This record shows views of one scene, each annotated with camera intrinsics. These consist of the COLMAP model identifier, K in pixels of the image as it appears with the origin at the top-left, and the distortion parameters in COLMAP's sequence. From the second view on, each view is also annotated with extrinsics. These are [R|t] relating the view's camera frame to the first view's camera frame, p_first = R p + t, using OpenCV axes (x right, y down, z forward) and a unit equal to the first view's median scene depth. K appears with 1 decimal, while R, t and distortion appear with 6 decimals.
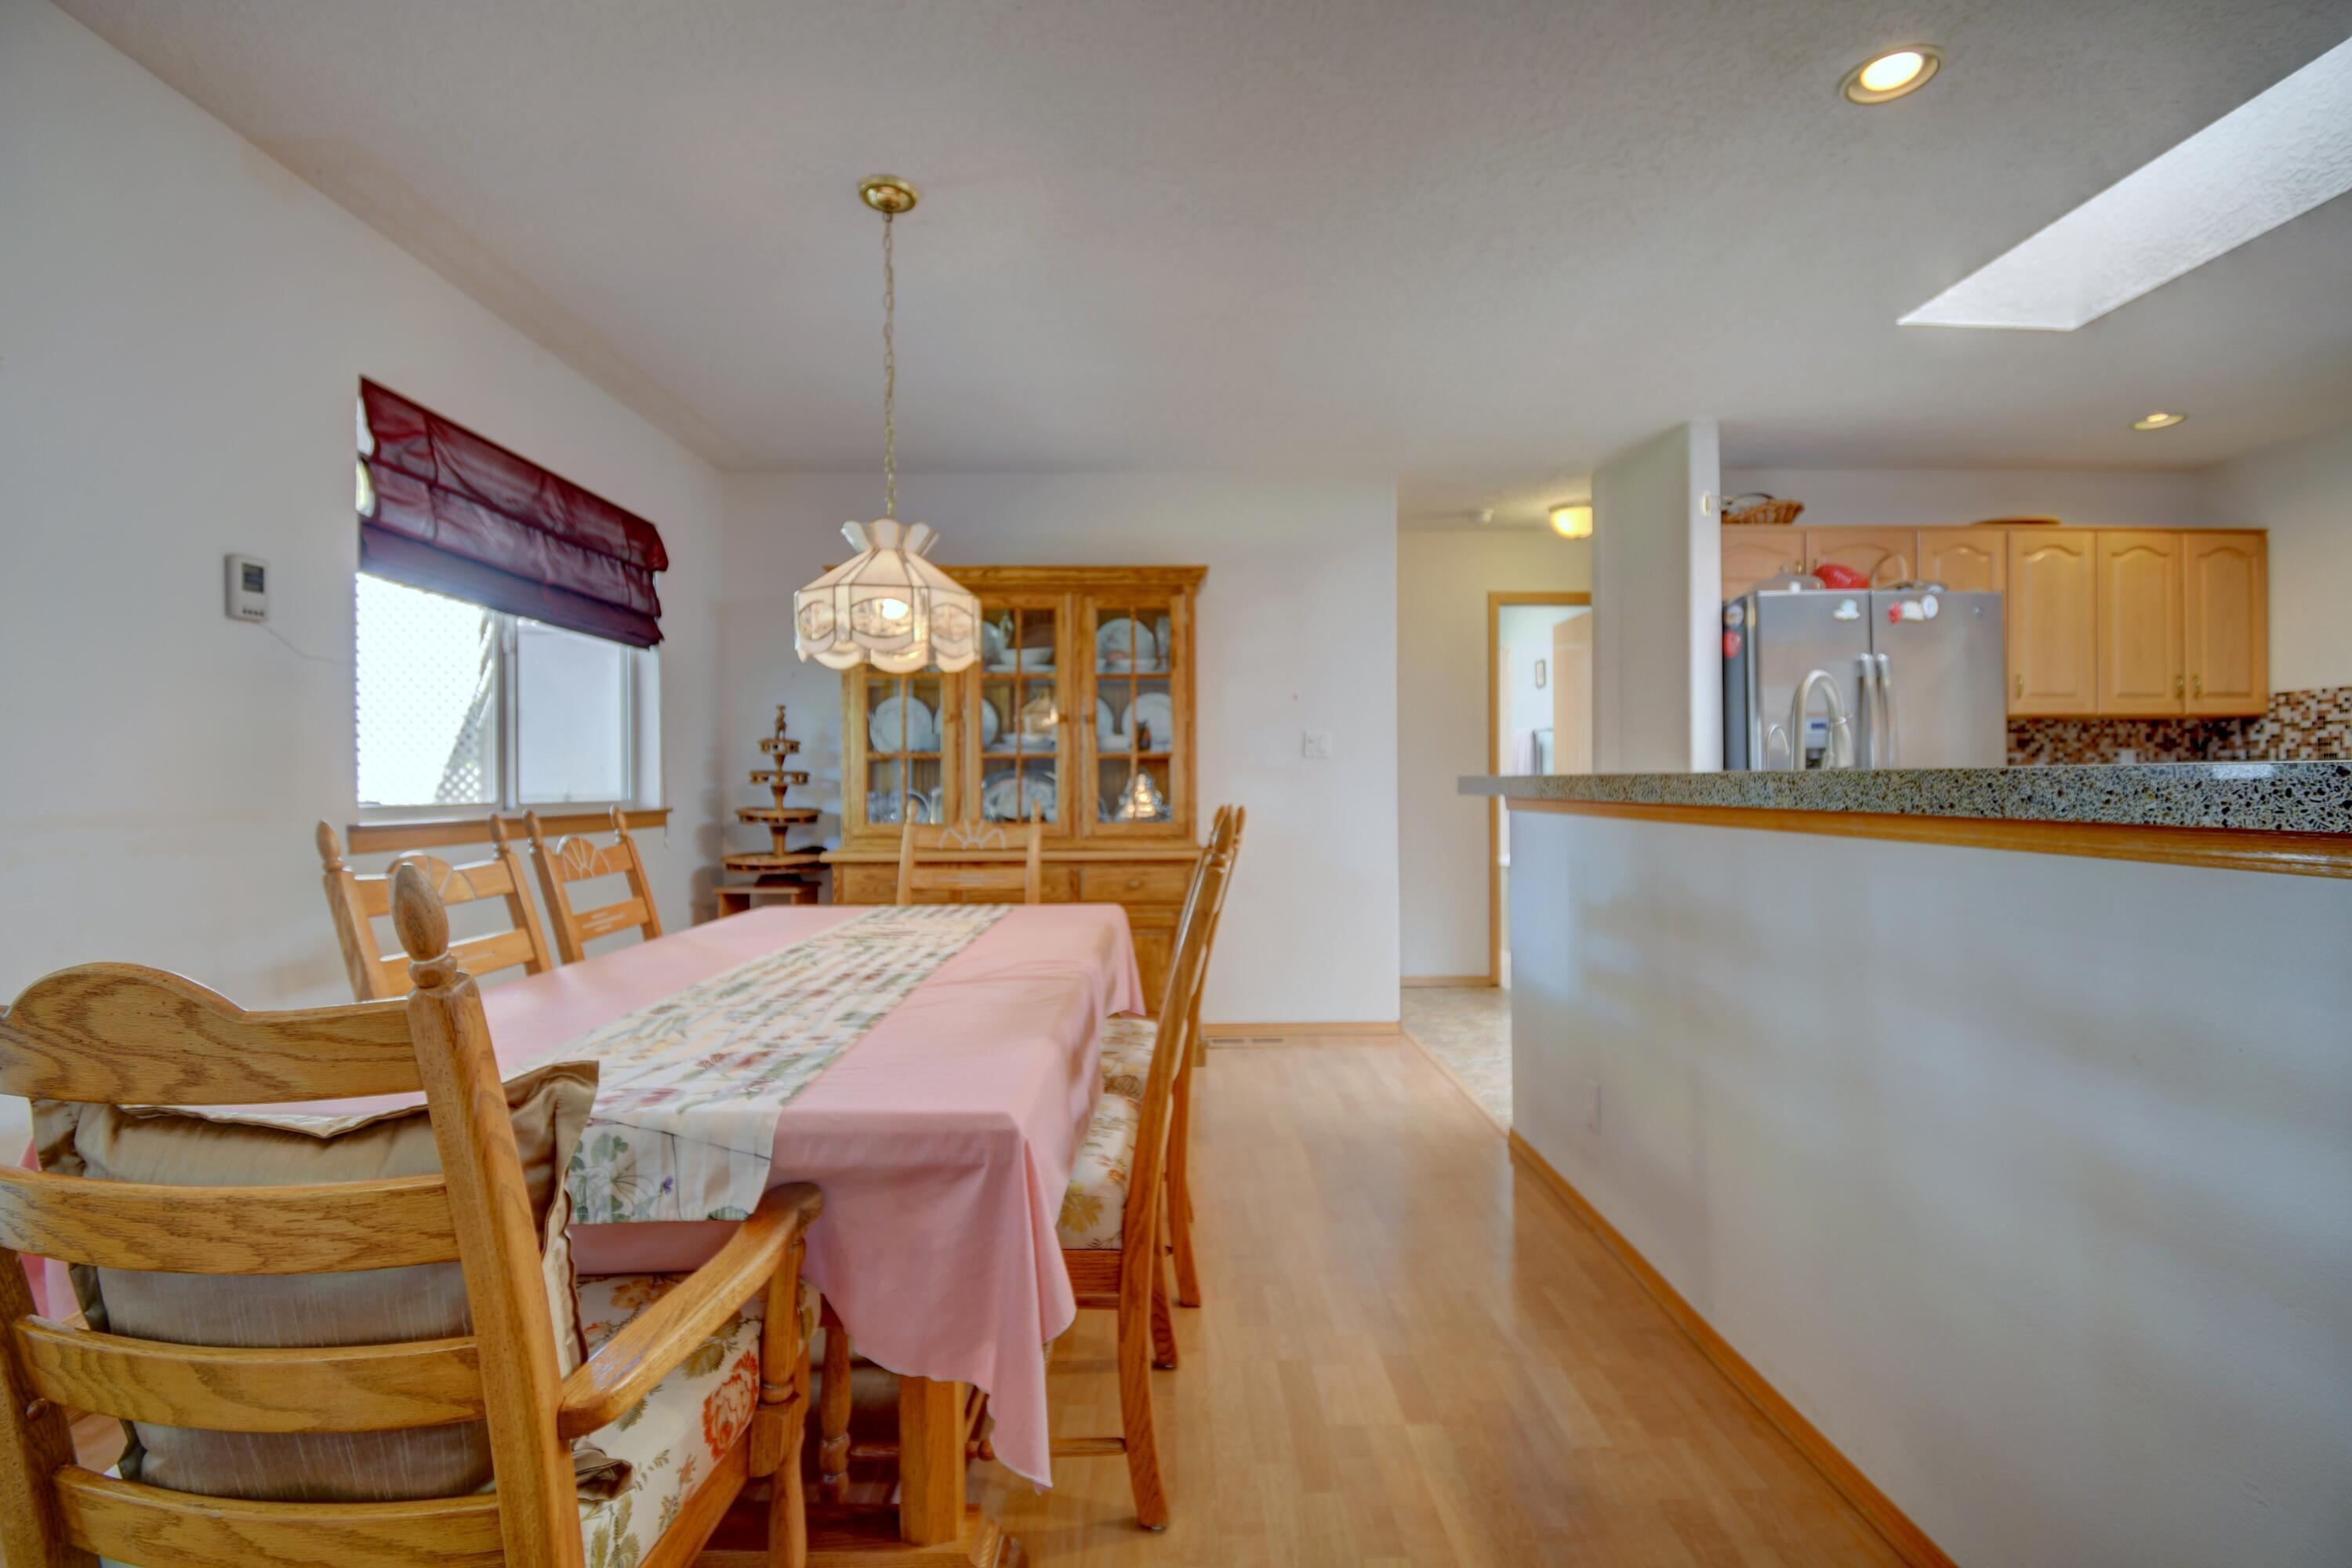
lens RADIAL K [[1087.3, 0, 1165.8], [0, 1087.3, 798.3], [0, 0, 1]] dist [-0.032256, -0.004581]
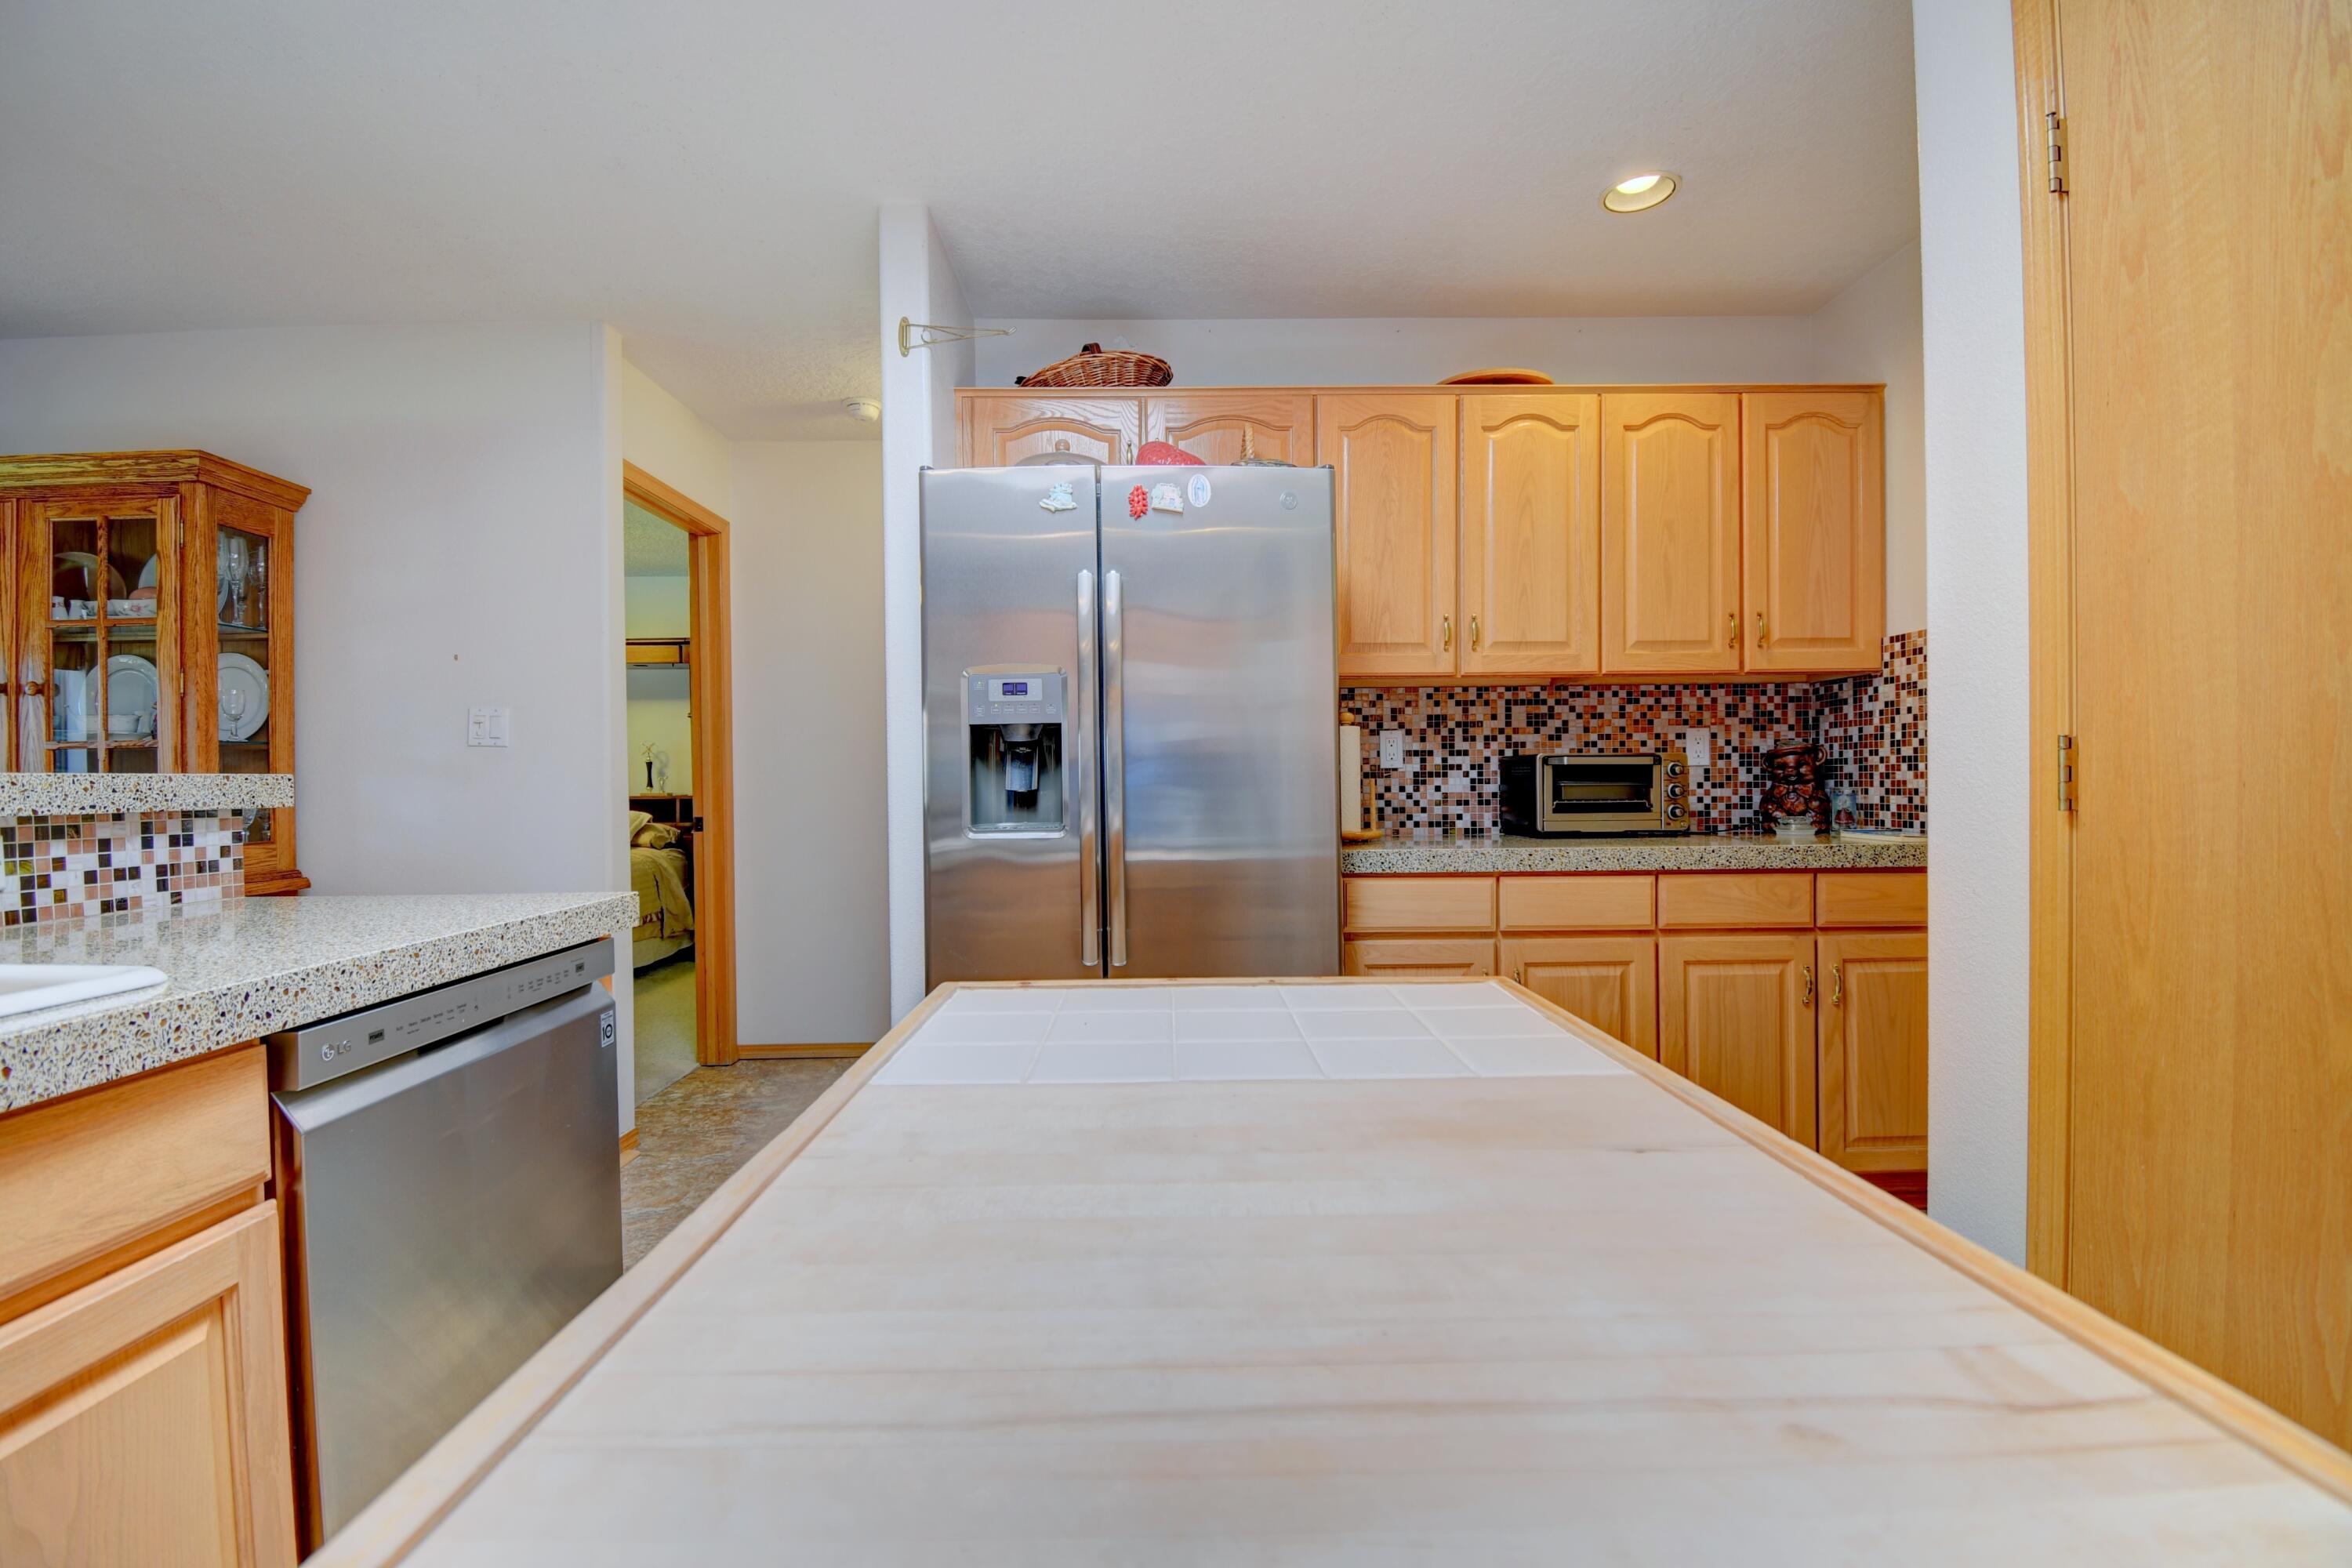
lens RADIAL K [[1087.3, 0, 1177.1], [0, 1087.3, 785.7], [0, 0, 1]] dist [-0.032256, -0.004581]
pose [[0.999758, -0.001422, -0.021961, 0.635259], [0.001222, 0.999958, -0.009080, -0.004629], [0.021973, 0.009051, 0.999718, 0.331988]]
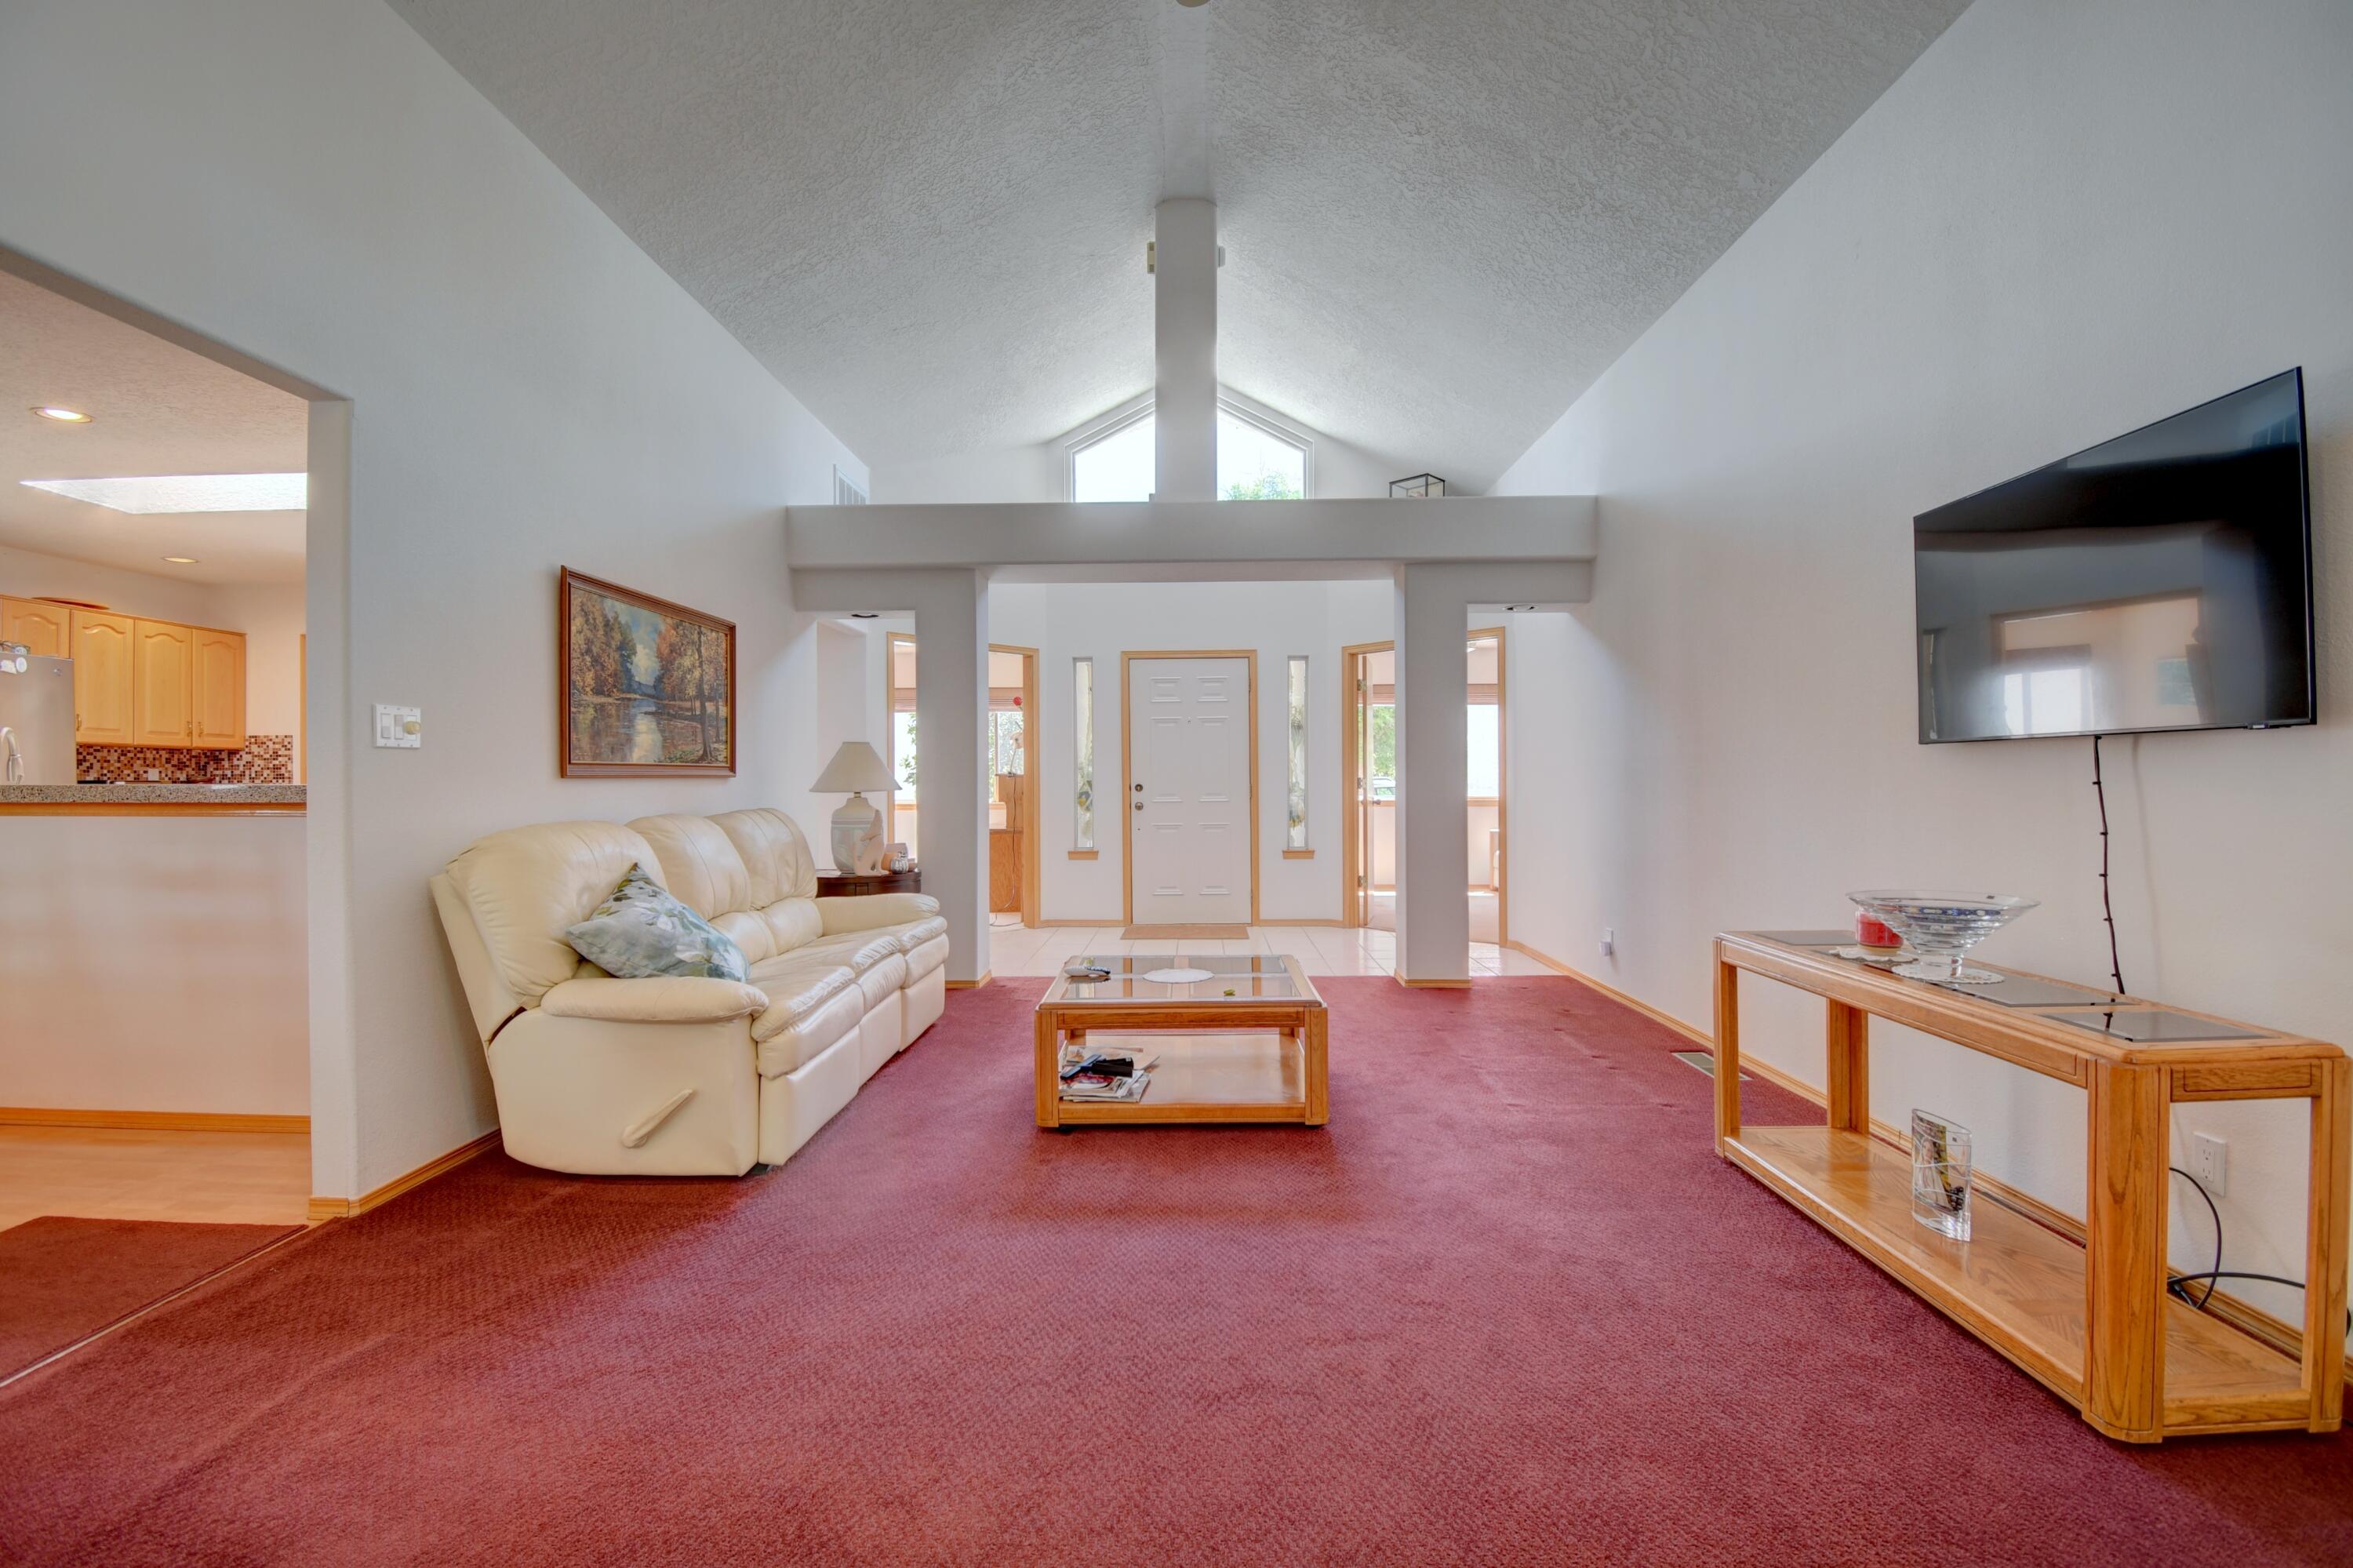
lens RADIAL K [[1087.8, 0, 1182.3], [0, 1087.8, 792.7], [0, 0, 1]] dist [-0.032256, -0.004581]
pose [[0.038097, 0.002204, 0.999272, -0.506435], [0.011884, 0.999926, -0.002659, 0.007971], [-0.999203, 0.011976, 0.038068, -0.497782]]
